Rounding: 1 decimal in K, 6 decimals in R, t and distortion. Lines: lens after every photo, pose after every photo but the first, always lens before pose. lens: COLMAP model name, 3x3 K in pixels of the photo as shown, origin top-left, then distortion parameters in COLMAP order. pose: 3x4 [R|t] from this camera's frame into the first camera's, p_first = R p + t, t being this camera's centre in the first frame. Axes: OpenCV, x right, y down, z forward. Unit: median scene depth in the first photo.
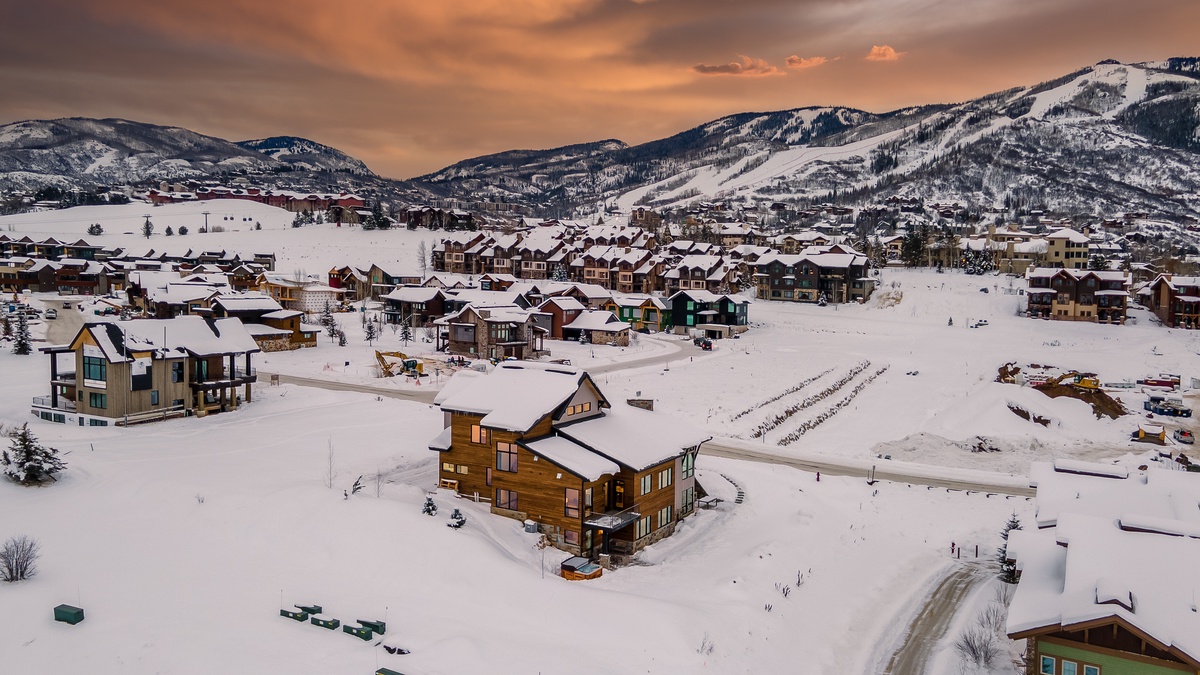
lens RADIAL K [[900.1, 0, 600.0], [0, 900.1, 337.5], [0, 0, 1]] dist [0.052542, 0.005029]
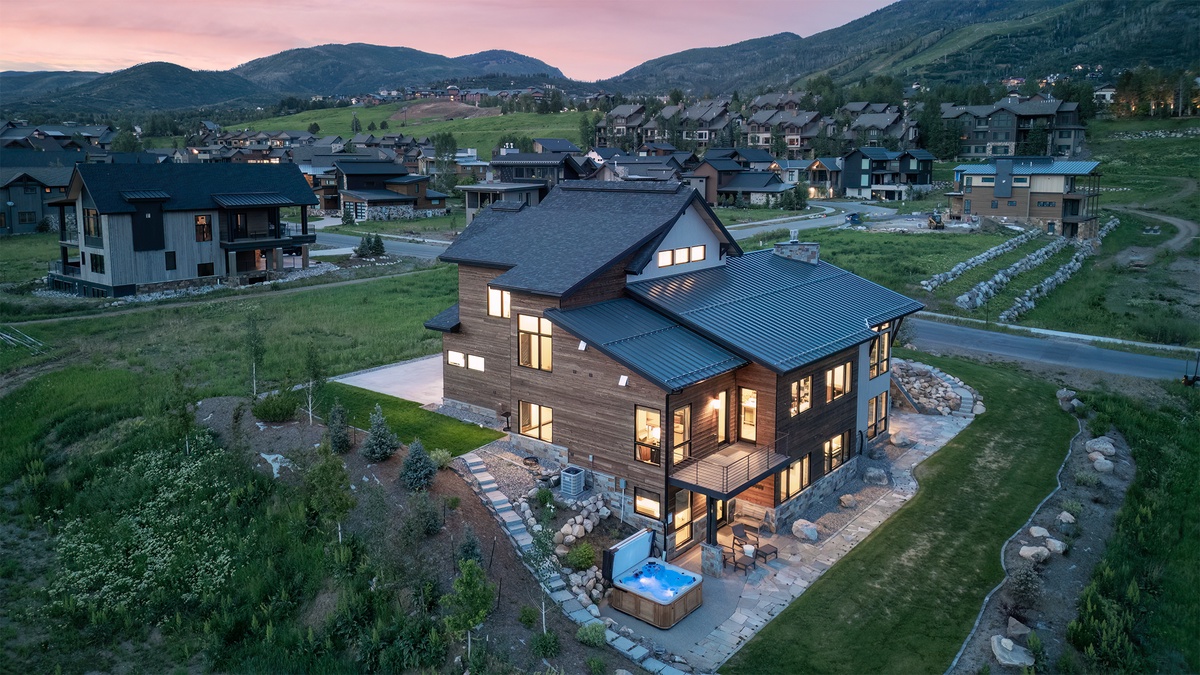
lens RADIAL K [[900.1, 0, 600.0], [0, 900.1, 337.5], [0, 0, 1]] dist [0.052542, 0.005029]
pose [[0.983546, -0.000891, -0.180656, 0.019001], [0.025895, 0.990357, 0.136095, 0.034906], [0.178793, -0.138533, 0.974085, 0.293918]]
